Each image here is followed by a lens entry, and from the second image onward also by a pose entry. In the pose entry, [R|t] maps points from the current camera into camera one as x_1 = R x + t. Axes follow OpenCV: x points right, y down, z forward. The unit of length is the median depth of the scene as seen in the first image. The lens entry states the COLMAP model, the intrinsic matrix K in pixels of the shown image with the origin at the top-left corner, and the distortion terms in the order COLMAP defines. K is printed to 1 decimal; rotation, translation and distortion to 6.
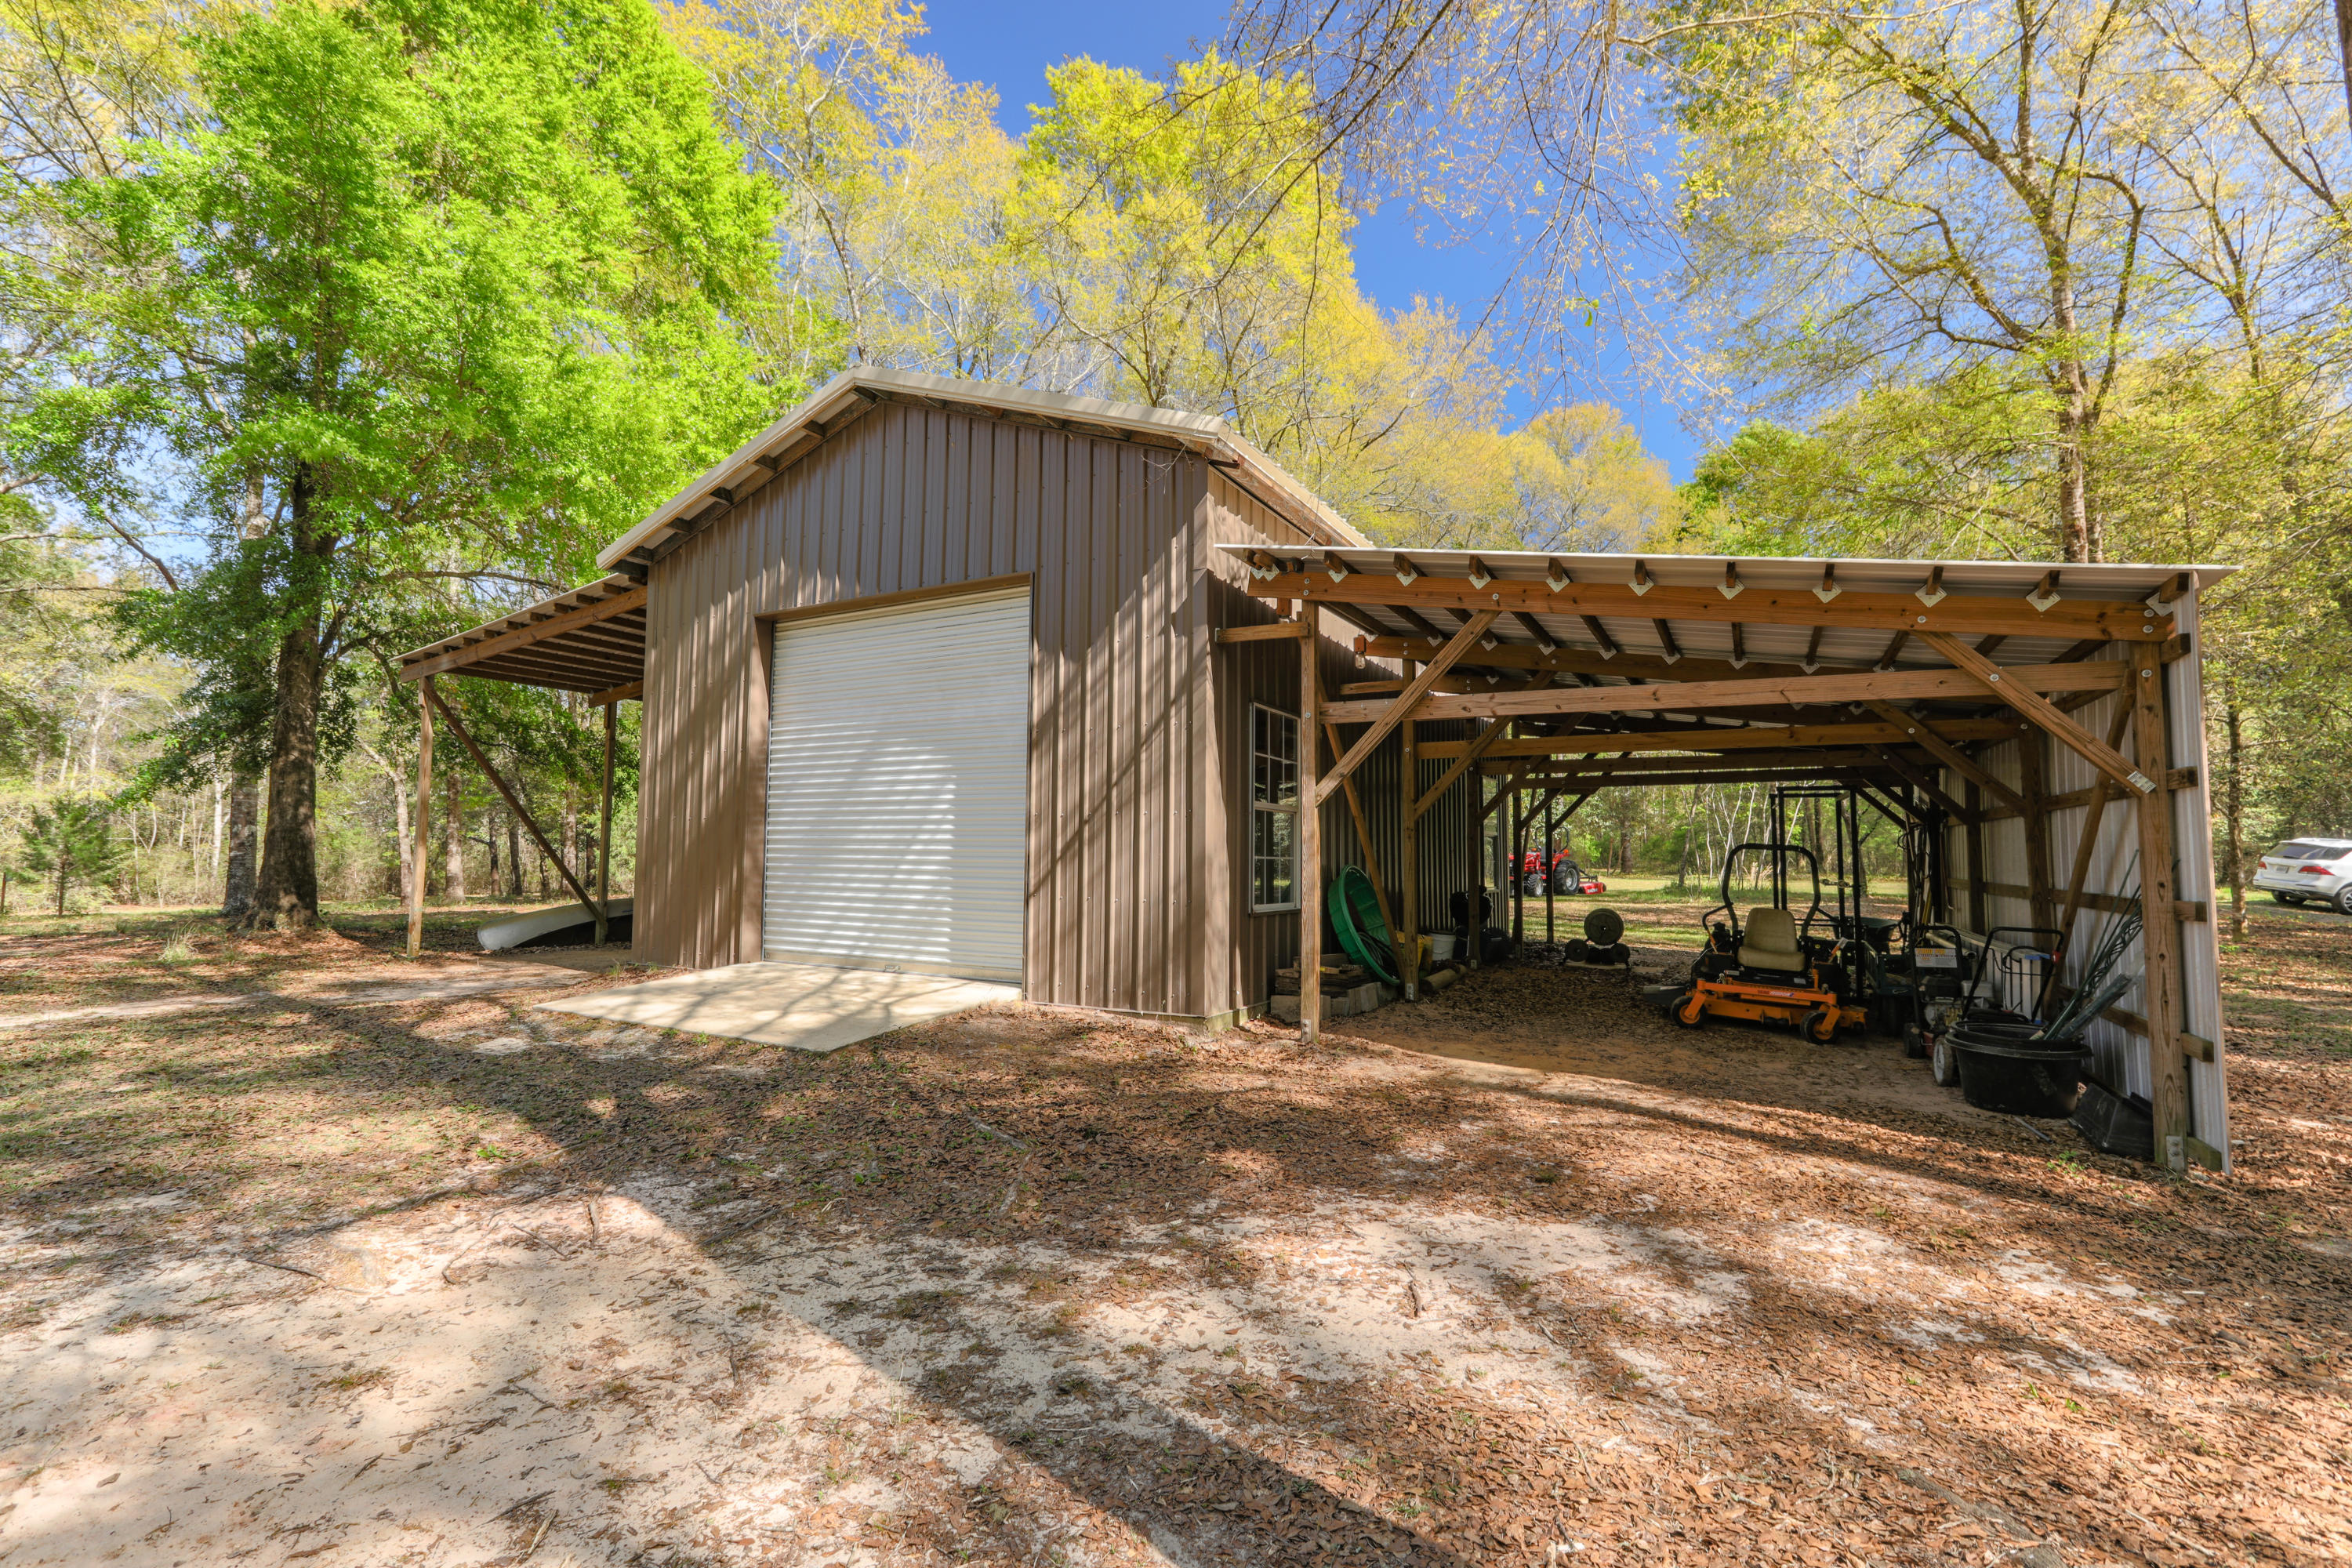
lens RADIAL K [[1086.5, 0, 1165.7], [0, 1086.5, 778.9], [0, 0, 1]] dist [0.000997, 0.000154]
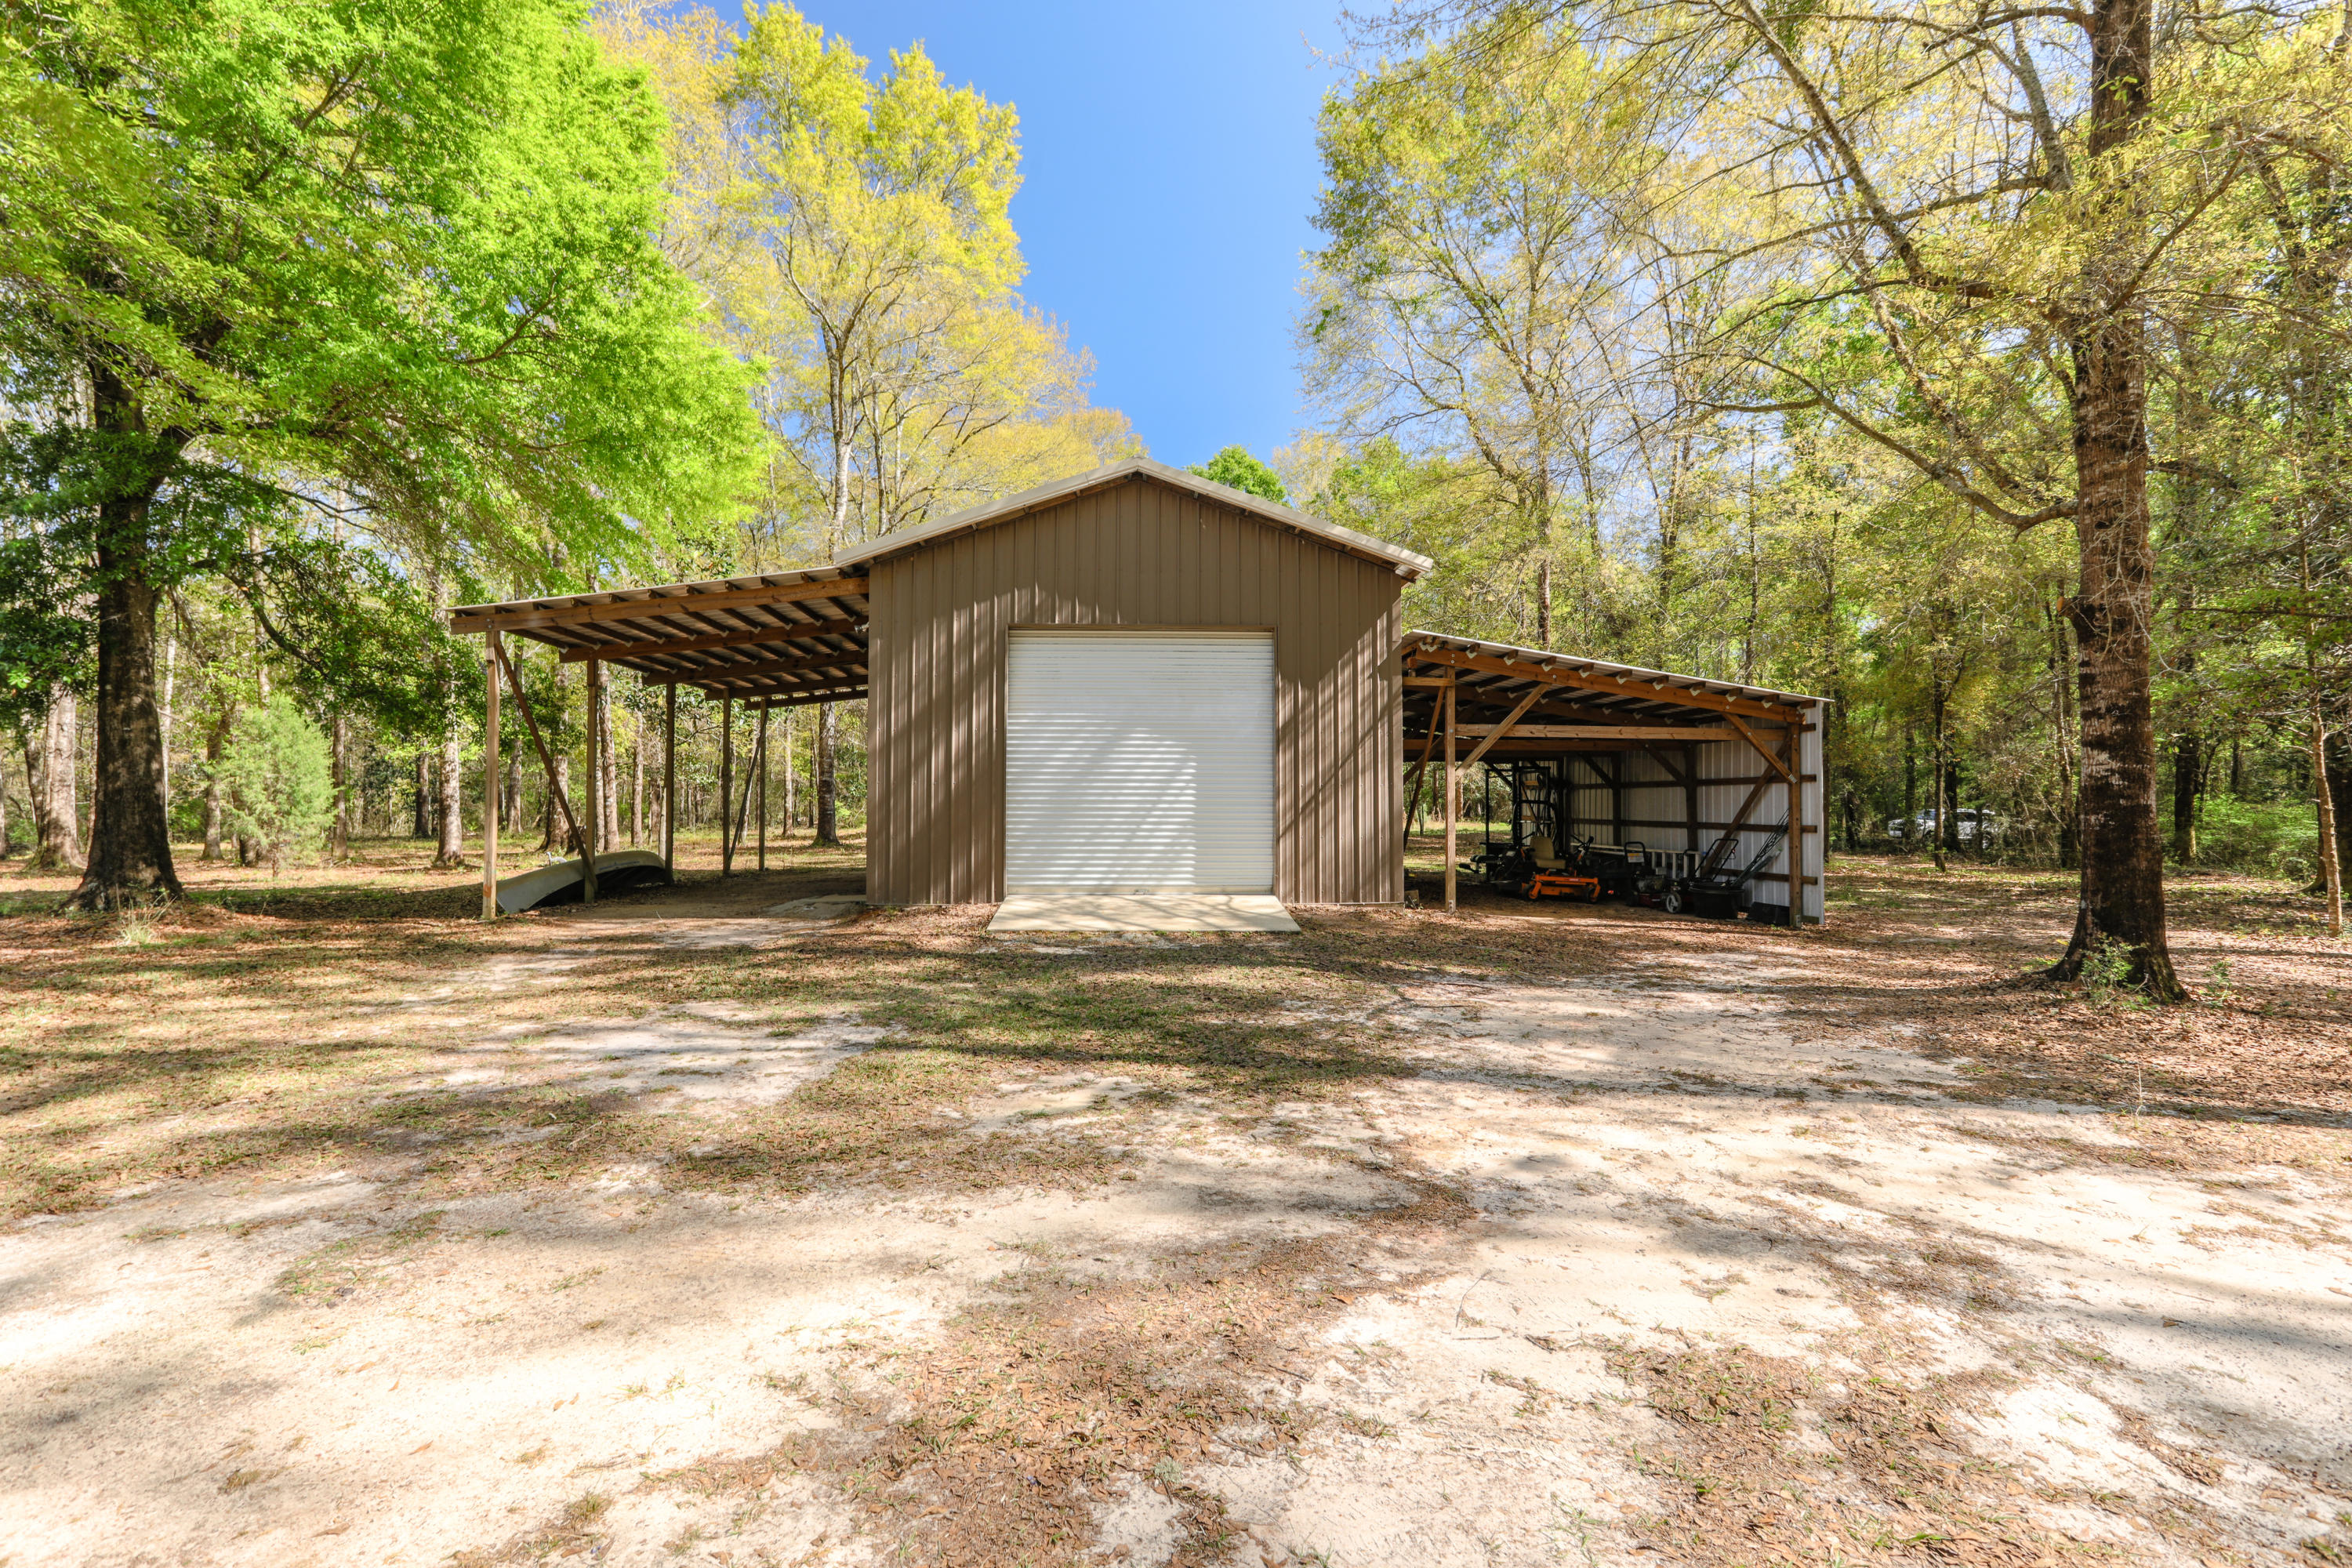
lens RADIAL K [[1086.5, 0, 1165.7], [0, 1086.5, 778.9], [0, 0, 1]] dist [0.000997, 0.000154]
pose [[0.853746, 0.005278, 0.520662, -1.107087], [-0.032402, 0.998549, 0.043010, -0.039231], [-0.519680, -0.053590, 0.852679, -0.255709]]
